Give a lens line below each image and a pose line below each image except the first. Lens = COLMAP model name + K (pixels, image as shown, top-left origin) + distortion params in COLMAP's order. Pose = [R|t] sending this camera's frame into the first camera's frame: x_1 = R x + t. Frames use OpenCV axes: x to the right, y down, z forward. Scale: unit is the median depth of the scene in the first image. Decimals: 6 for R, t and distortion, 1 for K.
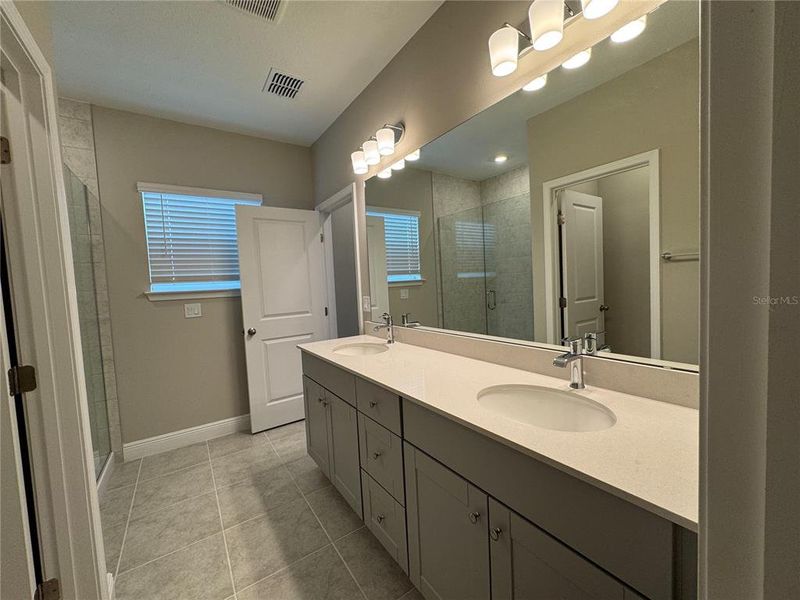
lens RADIAL K [[317.6, 0, 398.3], [0, 317.6, 292.9], [0, 0, 1]] dist [-0.003684, -0.000413]
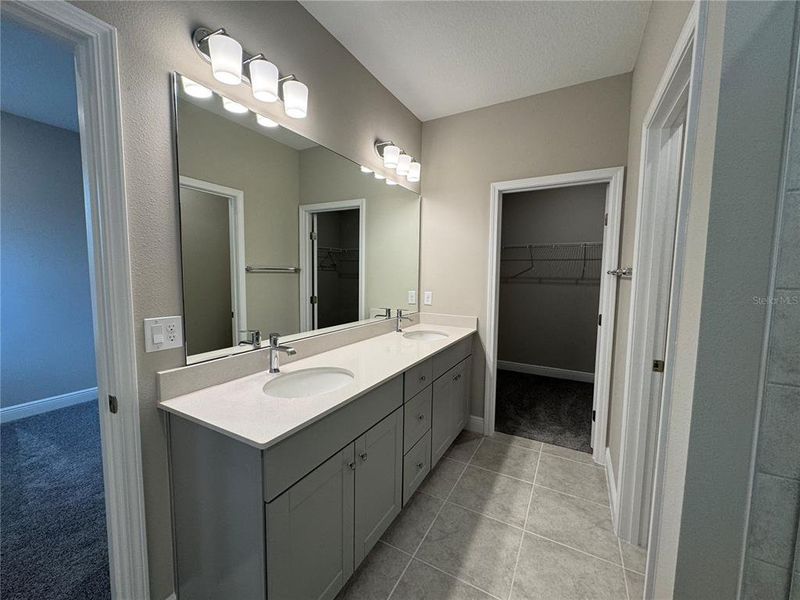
lens RADIAL K [[317.6, 0, 398.8], [0, 317.6, 304.6], [0, 0, 1]] dist [-0.003684, -0.000413]
pose [[-0.450503, -0.042981, 0.891740, -1.078367], [0.037606, 0.997040, 0.067055, -0.030921], [-0.891982, 0.063743, -0.447553, 1.523491]]
